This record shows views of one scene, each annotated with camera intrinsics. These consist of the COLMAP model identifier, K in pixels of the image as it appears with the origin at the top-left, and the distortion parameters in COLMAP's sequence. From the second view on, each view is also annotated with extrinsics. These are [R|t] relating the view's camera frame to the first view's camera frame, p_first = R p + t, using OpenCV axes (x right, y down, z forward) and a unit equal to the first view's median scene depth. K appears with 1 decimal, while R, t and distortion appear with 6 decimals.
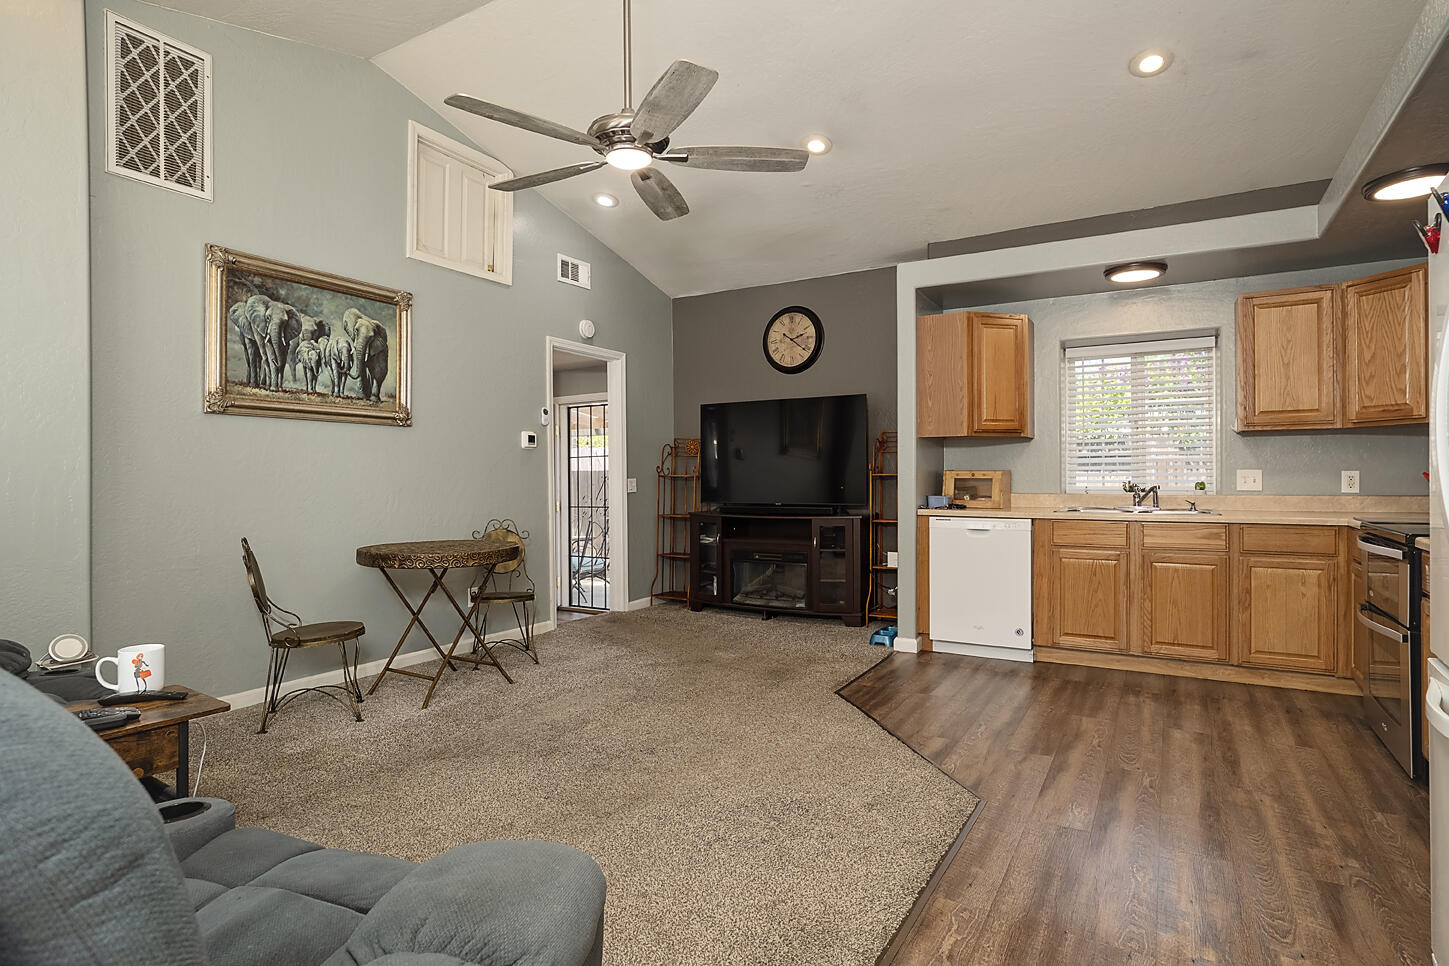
lens RADIAL K [[741.2, 0, 731.6], [0, 741.2, 478.1], [0, 0, 1]] dist [-0.006212, 0.000299]
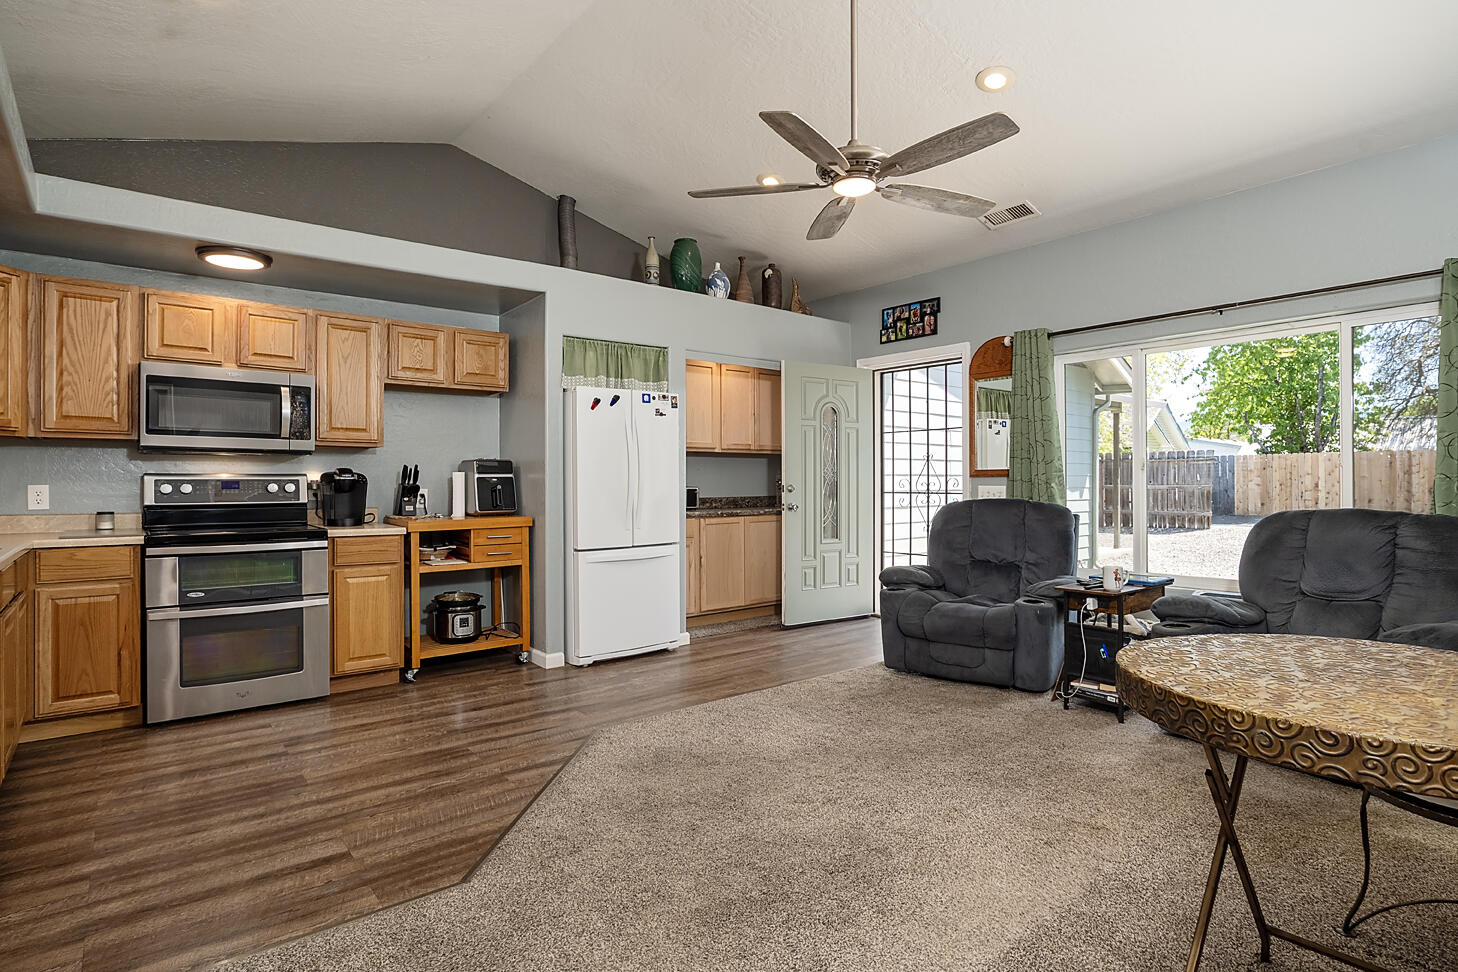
lens RADIAL K [[745.8, 0, 736.1], [0, 745.8, 481.1], [0, 0, 1]] dist [-0.006212, 0.000299]
pose [[-0.937044, 0.011173, 0.349034, -0.294330], [0.011679, 0.999932, -0.000655, -0.006531], [-0.349017, 0.003462, -0.937110, 1.739958]]
